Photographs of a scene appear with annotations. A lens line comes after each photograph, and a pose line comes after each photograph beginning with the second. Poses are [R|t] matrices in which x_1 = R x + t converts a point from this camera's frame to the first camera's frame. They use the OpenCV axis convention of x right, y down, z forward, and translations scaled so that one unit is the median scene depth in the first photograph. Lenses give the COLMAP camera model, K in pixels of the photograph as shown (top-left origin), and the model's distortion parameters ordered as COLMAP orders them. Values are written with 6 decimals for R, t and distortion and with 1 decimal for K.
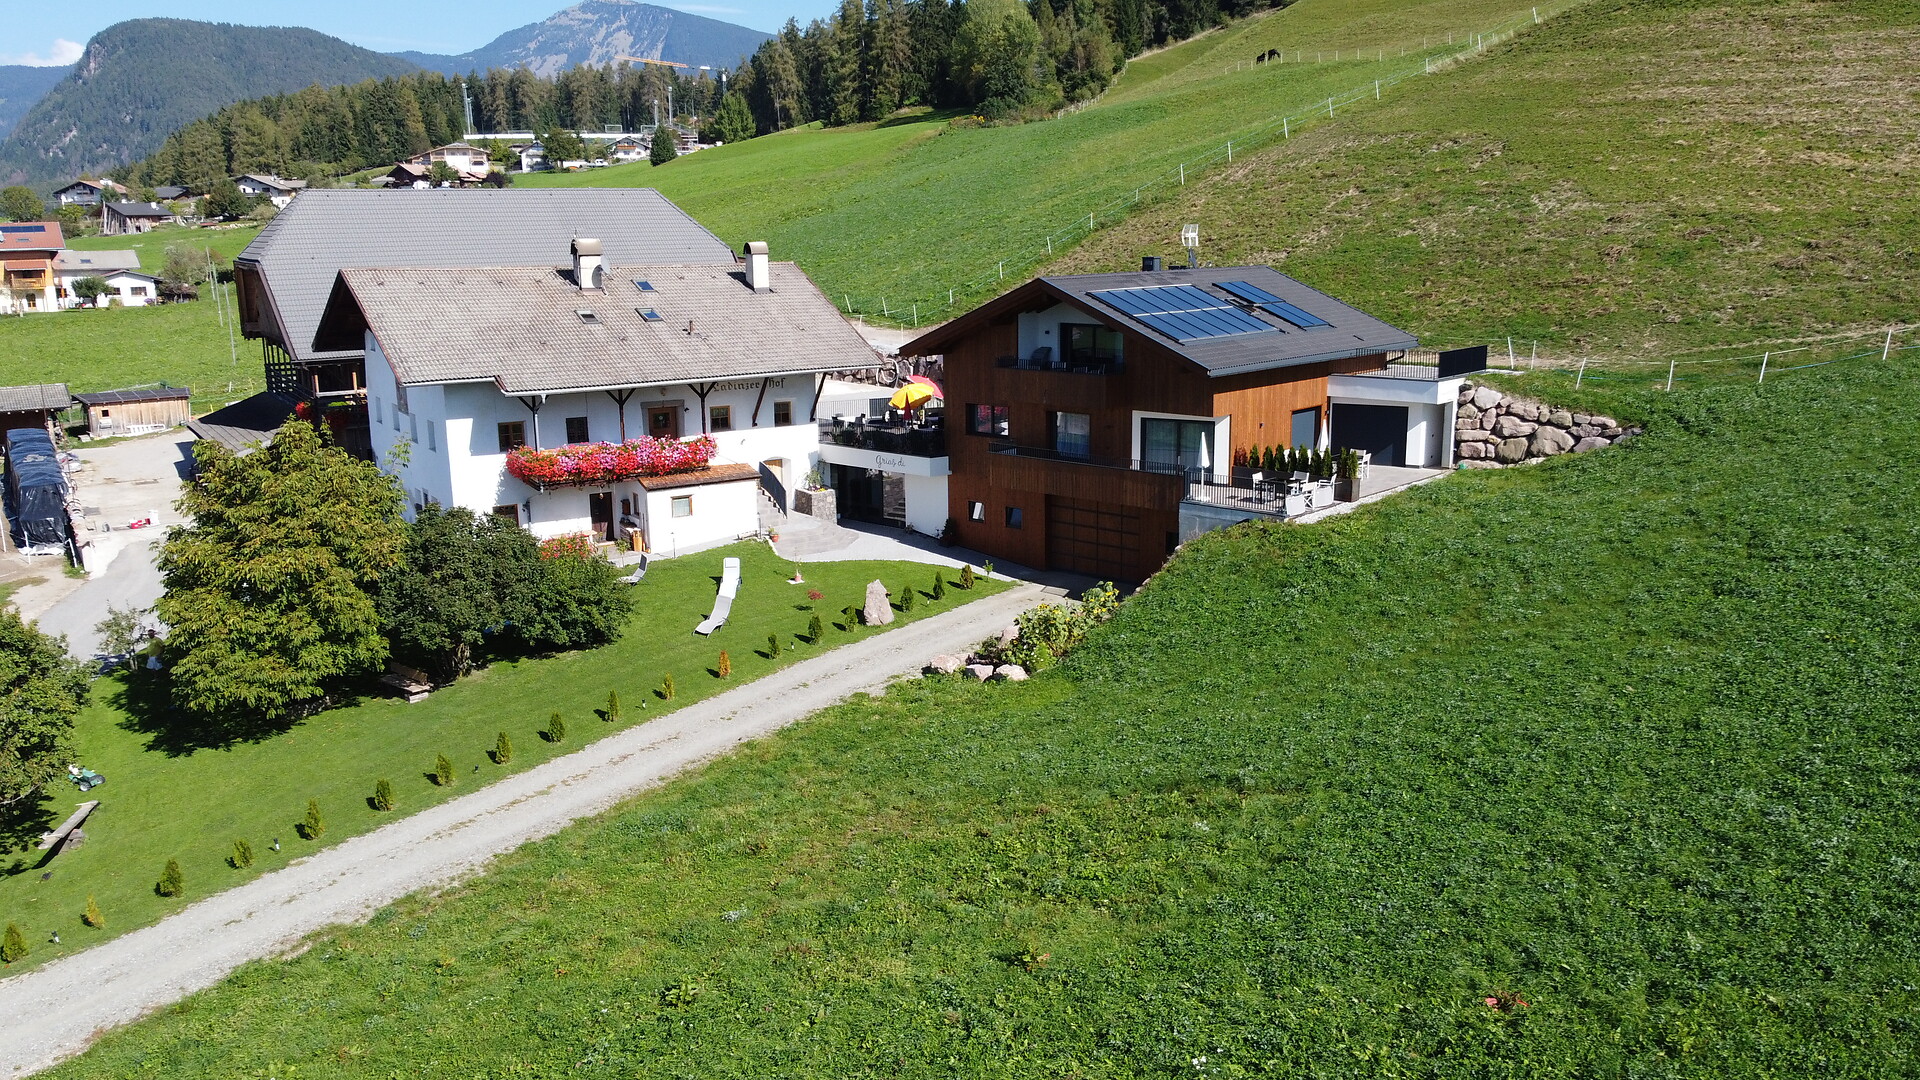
lens RADIAL K [[1460.7, 0, 966.4], [0, 1460.7, 544.5], [0, 0, 1]] dist [-0.016965, 0.006350]
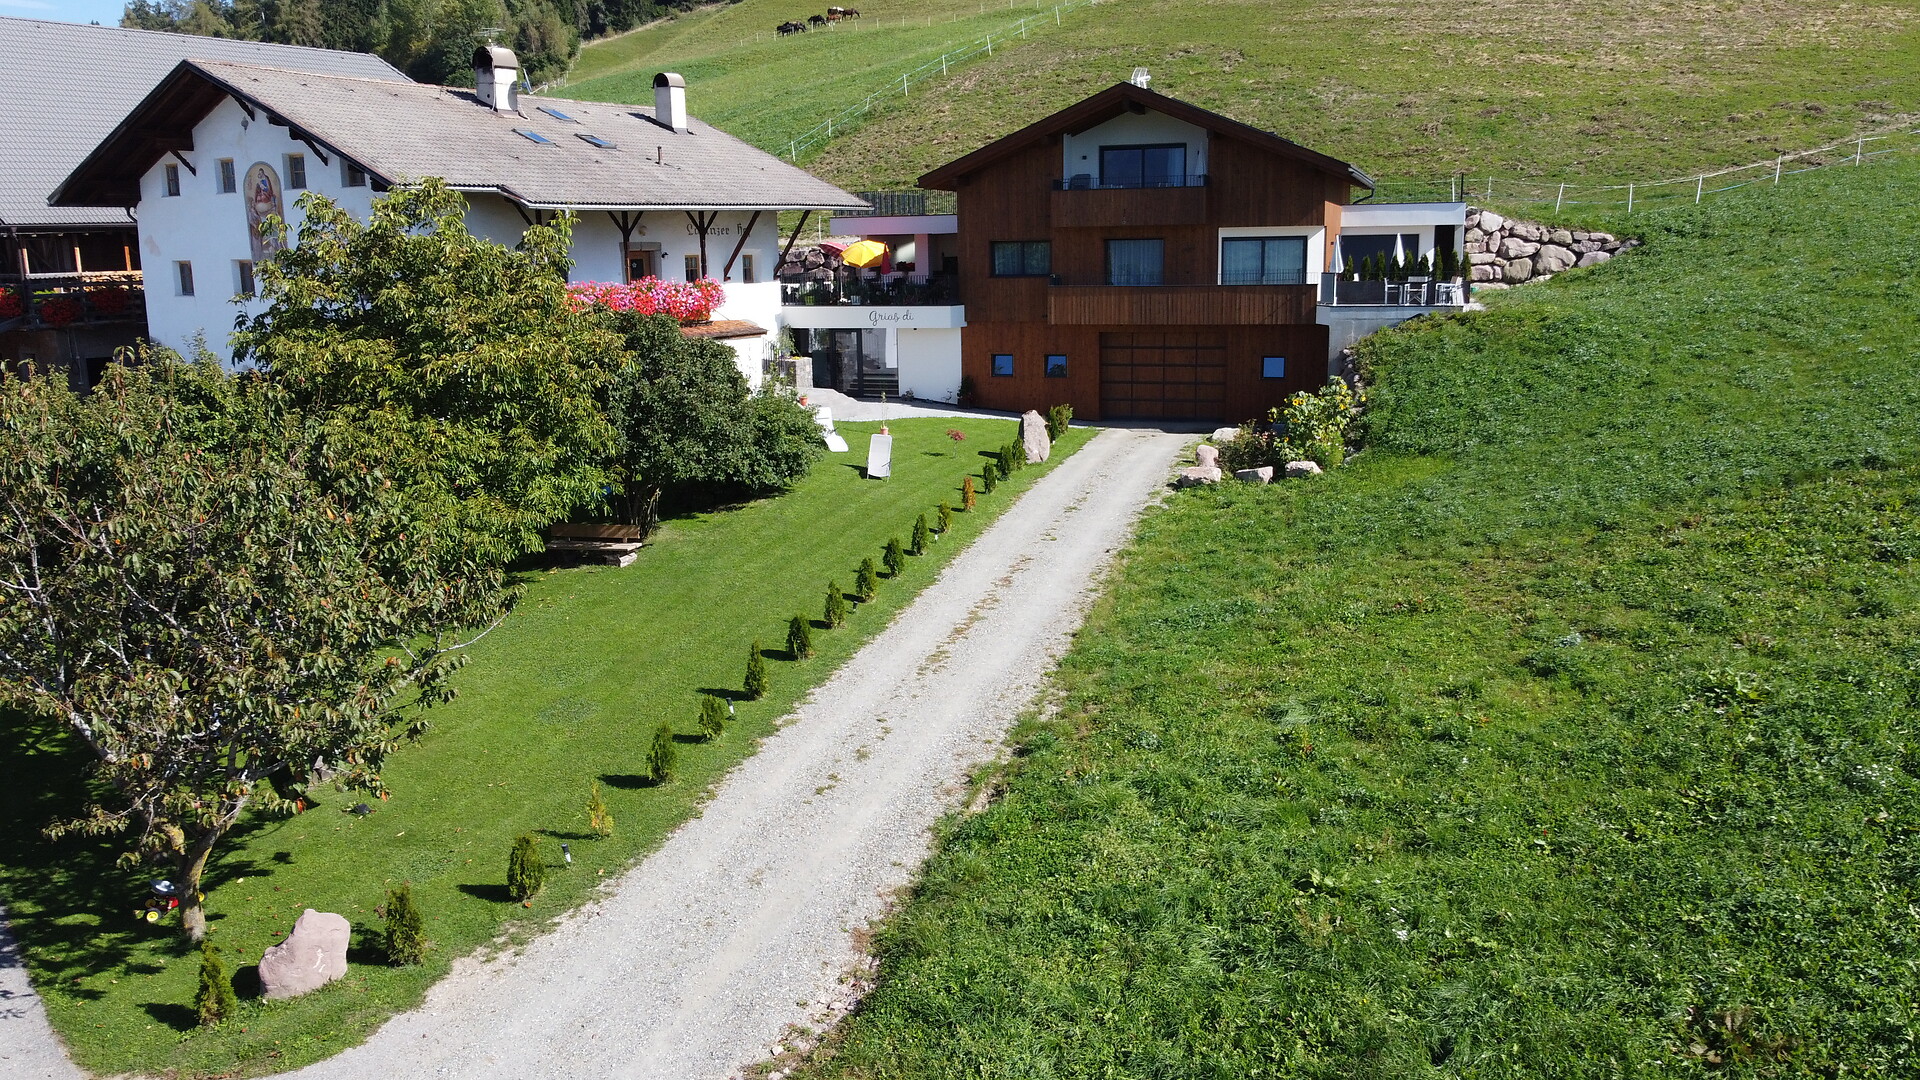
lens RADIAL K [[1460.7, 0, 963.6], [0, 1460.7, 536.4], [0, 0, 1]] dist [-0.016965, 0.006350]
pose [[0.912281, -0.083262, 0.401013, -0.387584], [0.092302, 0.995726, -0.003240, 0.084070], [-0.399030, 0.039970, 0.916066, 0.196584]]
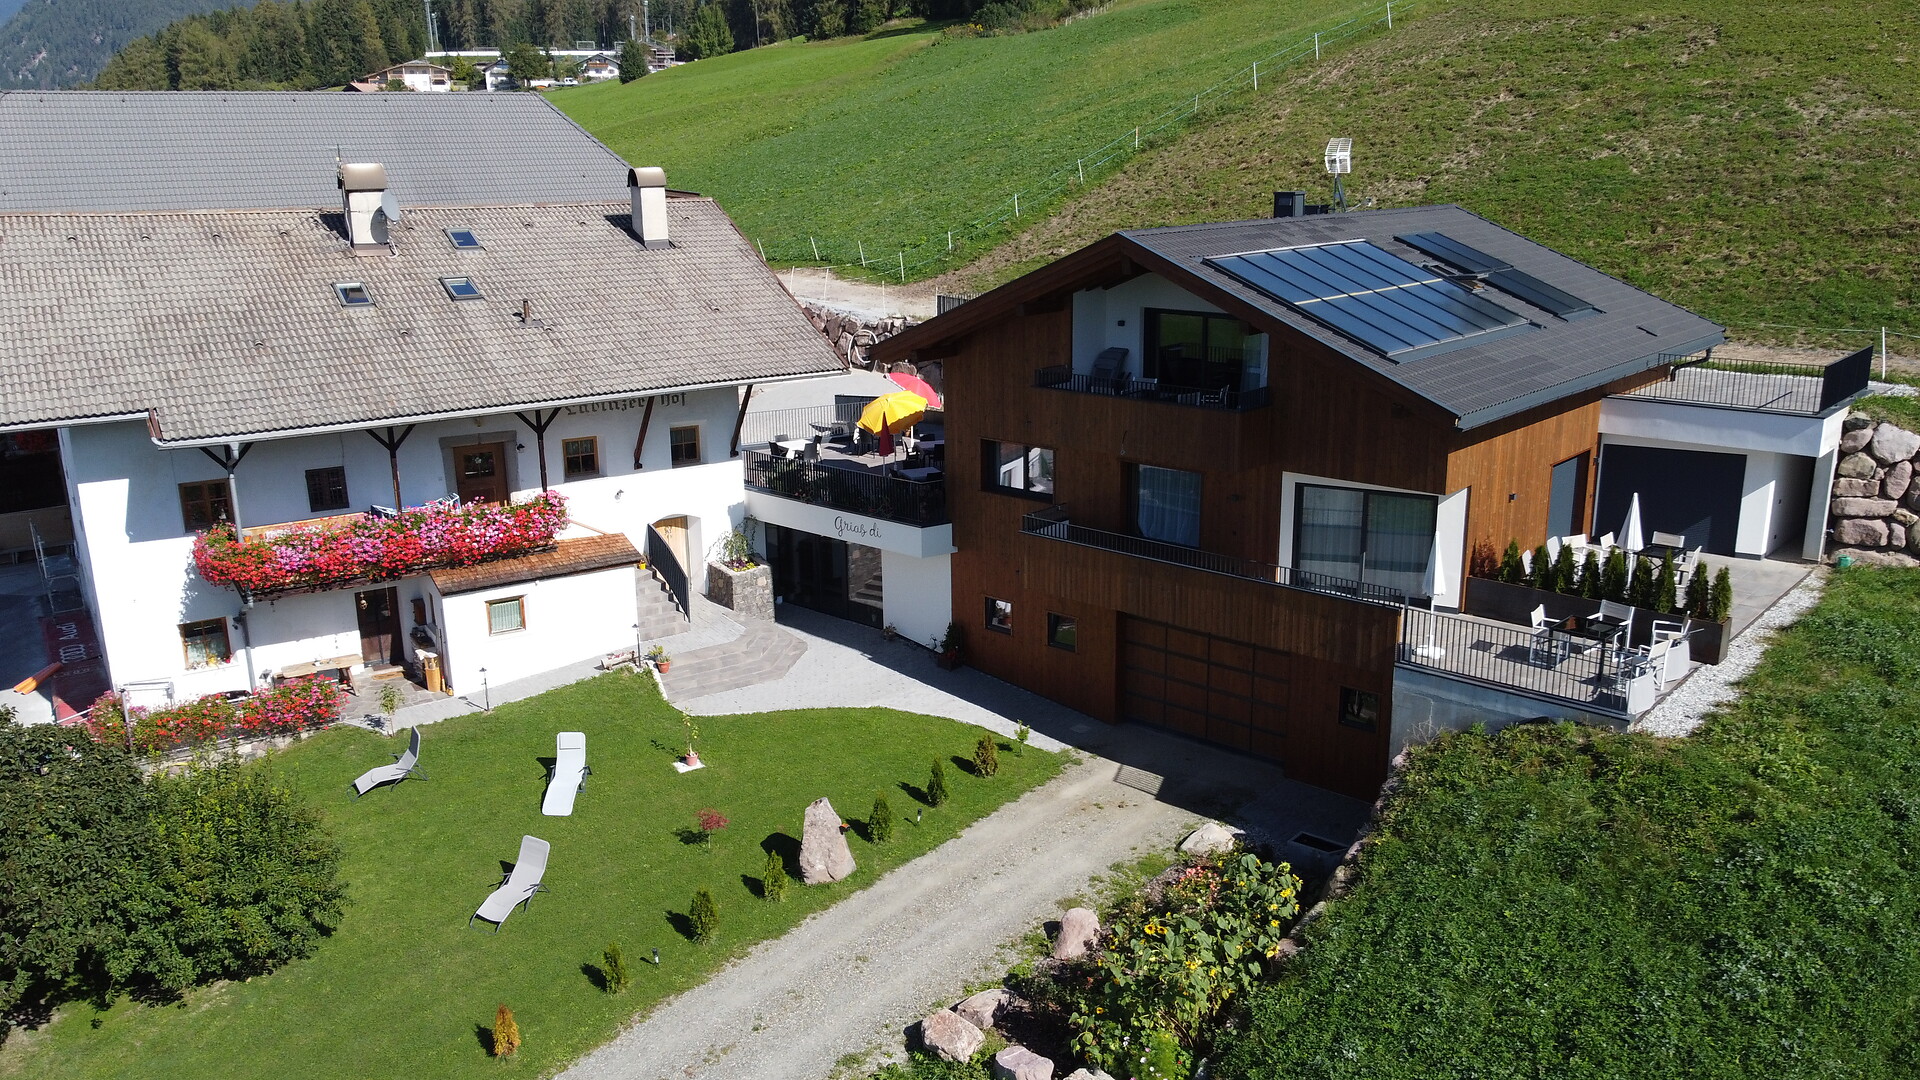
lens RADIAL K [[1460.7, 0, 961.8], [0, 1460.7, 542.8], [0, 0, 1]] dist [-0.016965, 0.006350]
pose [[0.999998, -0.001451, 0.001167, -0.009015], [0.001393, 0.998846, 0.048001, -0.083086], [-0.001236, -0.047999, 0.998847, 0.399344]]
